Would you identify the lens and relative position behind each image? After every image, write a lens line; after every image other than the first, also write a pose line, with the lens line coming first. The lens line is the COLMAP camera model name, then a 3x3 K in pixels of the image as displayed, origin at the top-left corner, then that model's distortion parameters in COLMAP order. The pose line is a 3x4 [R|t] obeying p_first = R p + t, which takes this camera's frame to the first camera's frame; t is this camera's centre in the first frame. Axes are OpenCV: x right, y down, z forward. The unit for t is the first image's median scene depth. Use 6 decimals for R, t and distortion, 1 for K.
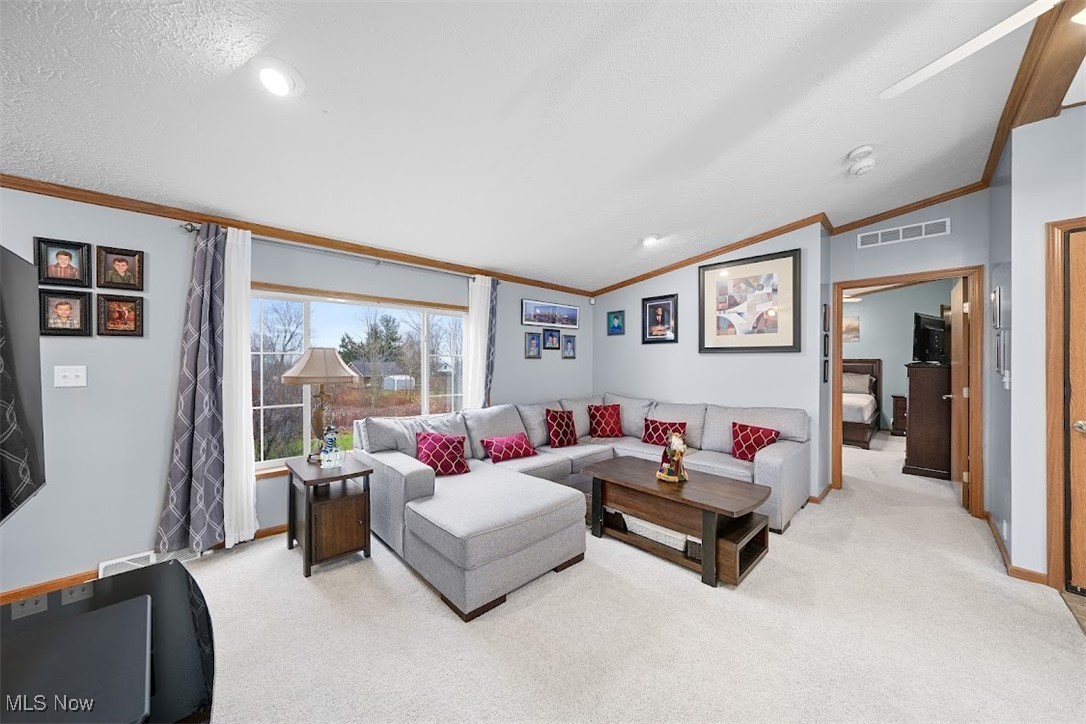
lens RADIAL K [[372.4, 0, 544.1], [0, 372.4, 361.3], [0, 0, 1]] dist [-0.006315, 0.000488]
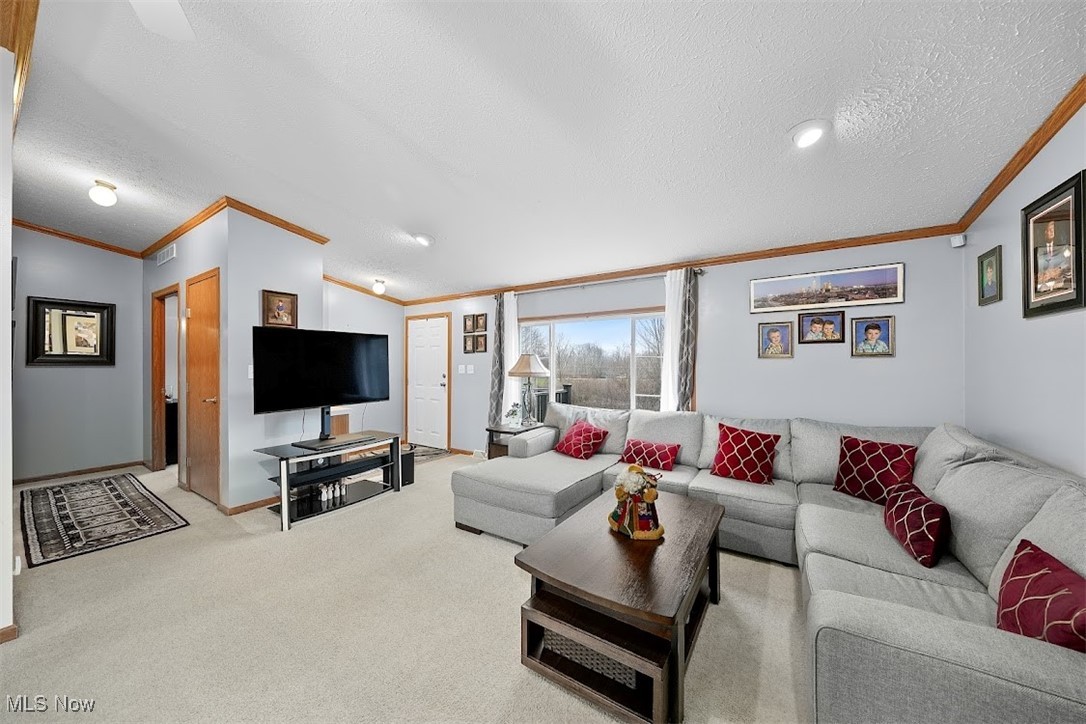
lens RADIAL K [[372.4, 0, 544.4], [0, 372.4, 362.3], [0, 0, 1]] dist [-0.006315, 0.000488]
pose [[0.225436, -0.005773, -0.974241, 0.557043], [-0.002372, 0.999976, -0.006475, 0.006596], [0.974255, 0.003770, 0.225417, 0.395428]]
